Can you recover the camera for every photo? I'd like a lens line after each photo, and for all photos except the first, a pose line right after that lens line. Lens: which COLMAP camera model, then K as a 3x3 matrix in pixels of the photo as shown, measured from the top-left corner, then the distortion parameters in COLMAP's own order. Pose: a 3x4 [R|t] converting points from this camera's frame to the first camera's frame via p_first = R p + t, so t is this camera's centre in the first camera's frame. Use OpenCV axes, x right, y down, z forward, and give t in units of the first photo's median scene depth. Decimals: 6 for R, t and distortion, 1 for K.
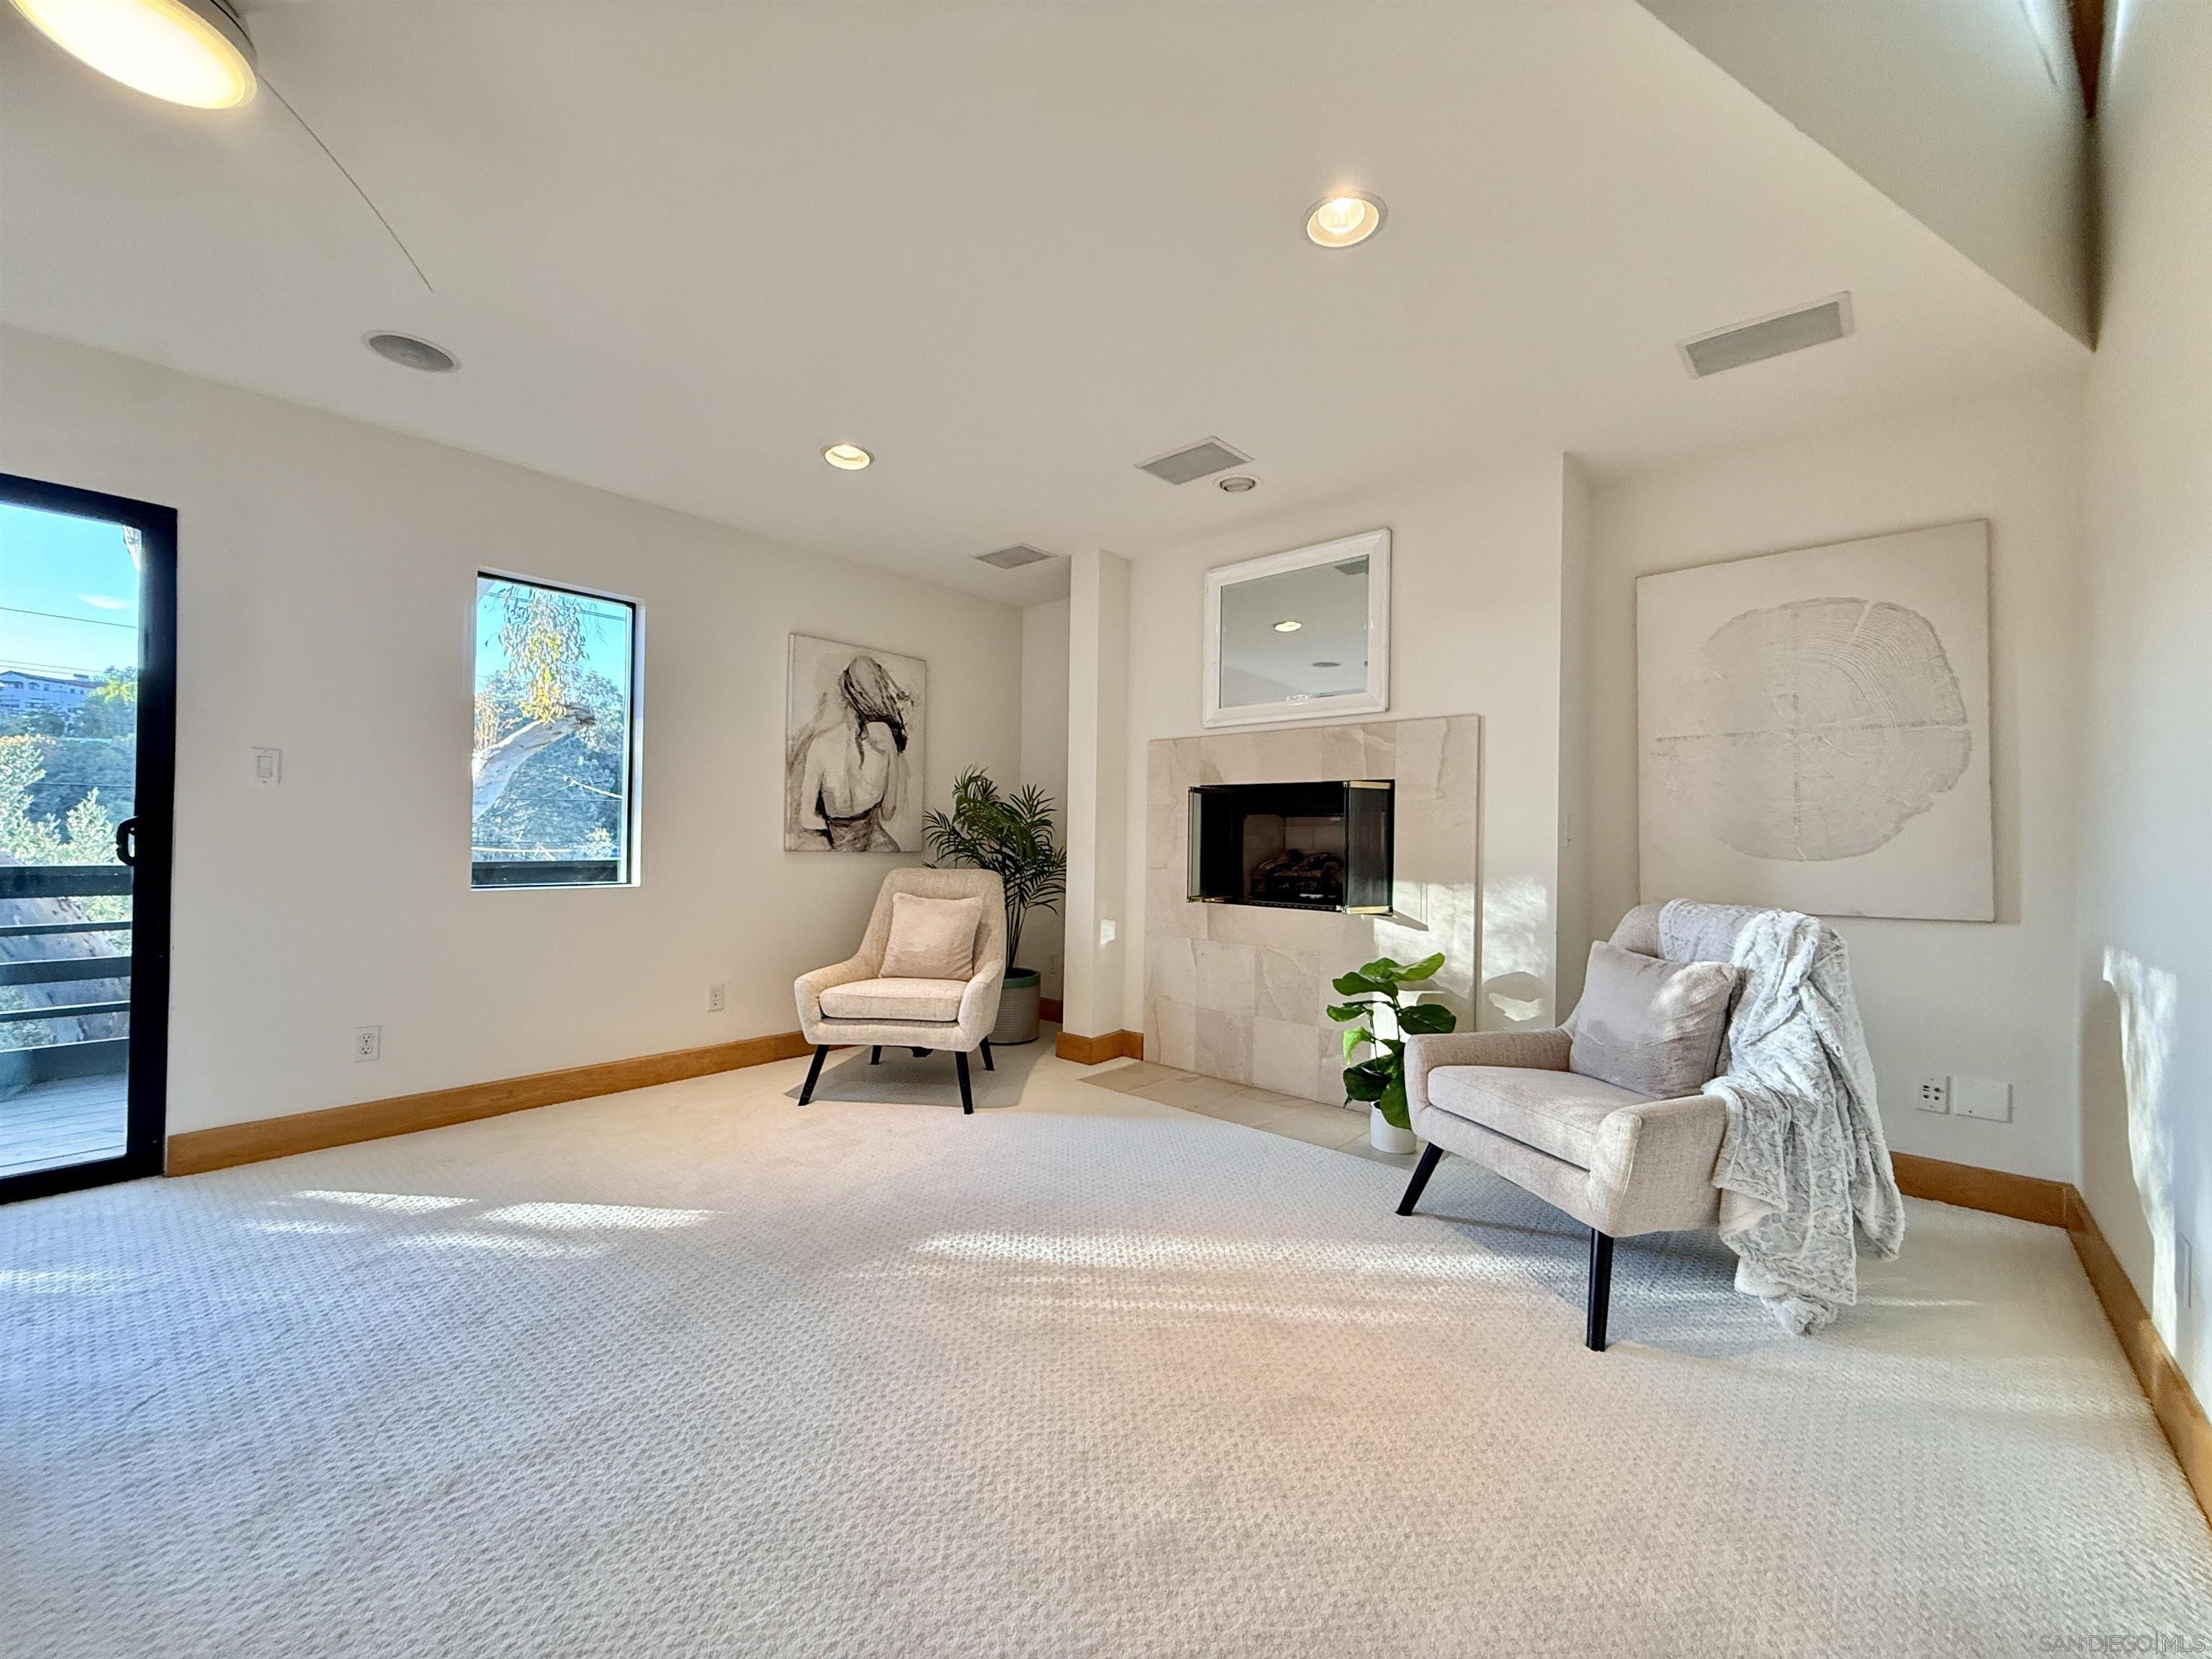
lens RADIAL K [[882.4, 0, 1096.6], [0, 882.4, 836.0], [0, 0, 1]] dist [0.001064, -0.000309]
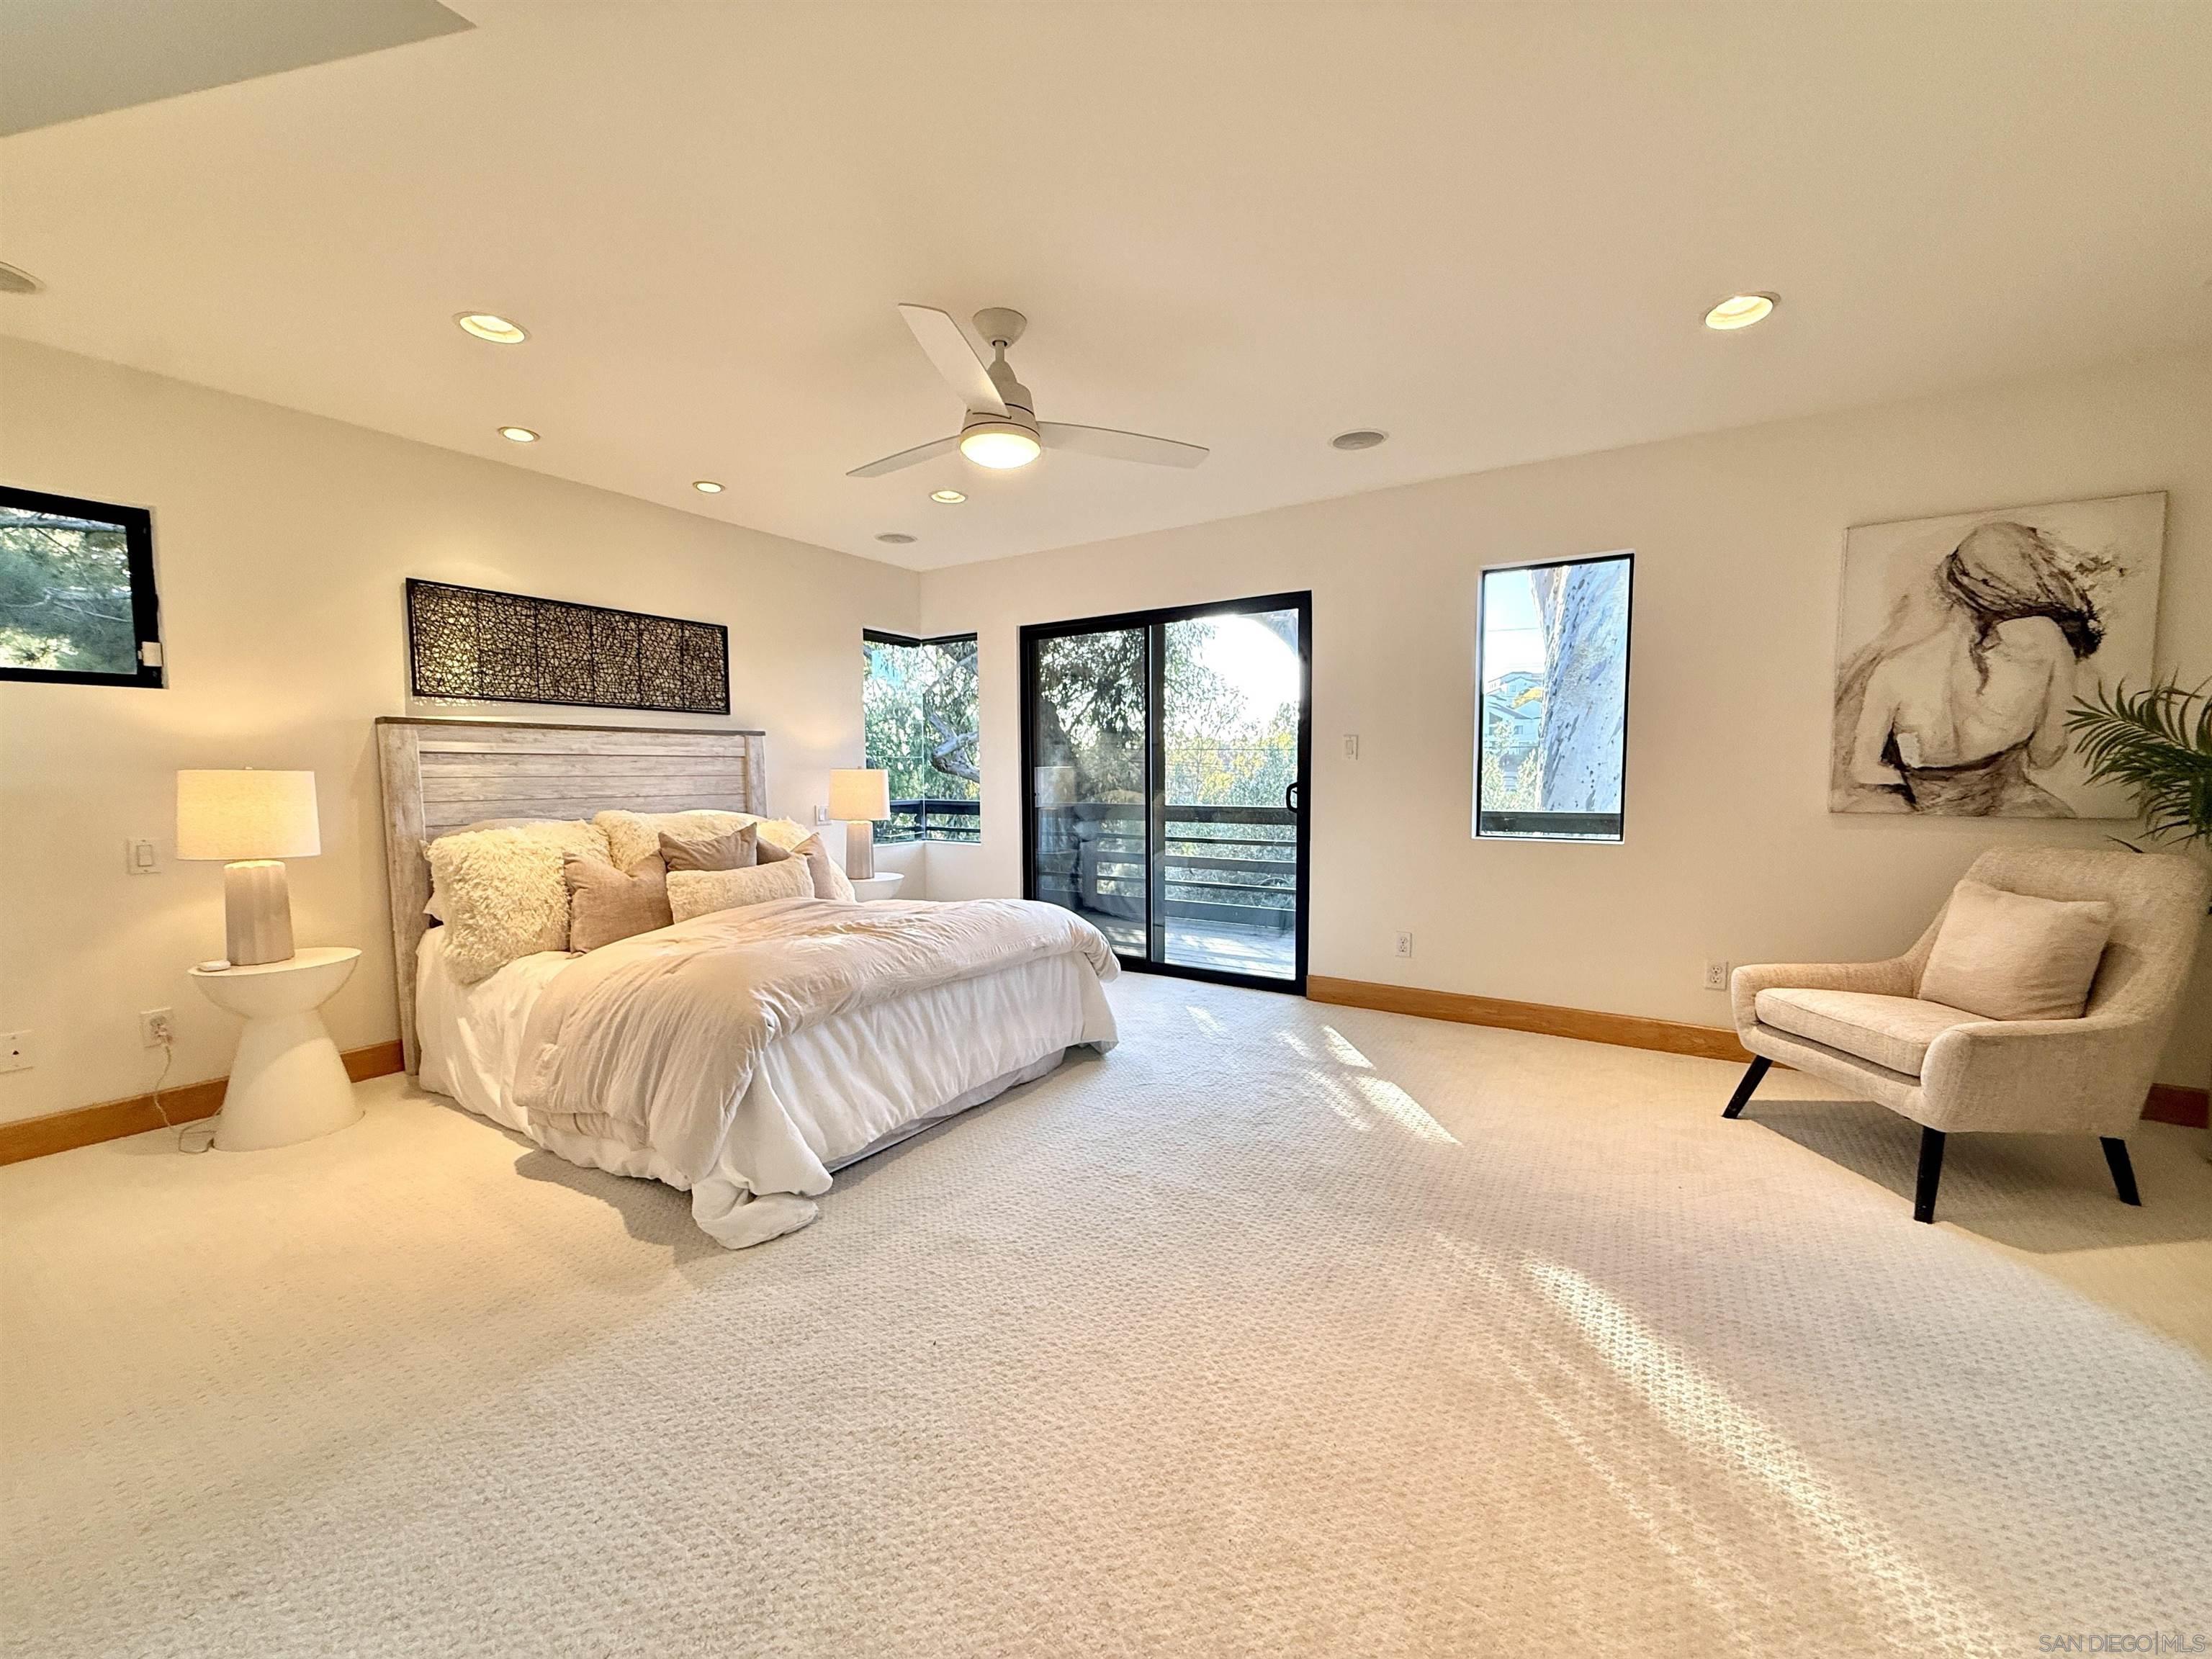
lens RADIAL K [[882.4, 0, 1096.3], [0, 882.4, 827.9], [0, 0, 1]] dist [0.001064, -0.000309]
pose [[0.141548, 0.049098, -0.988713, 0.330242], [0.007631, 0.998686, 0.050685, -0.013626], [0.989902, -0.014720, 0.140987, 0.244216]]
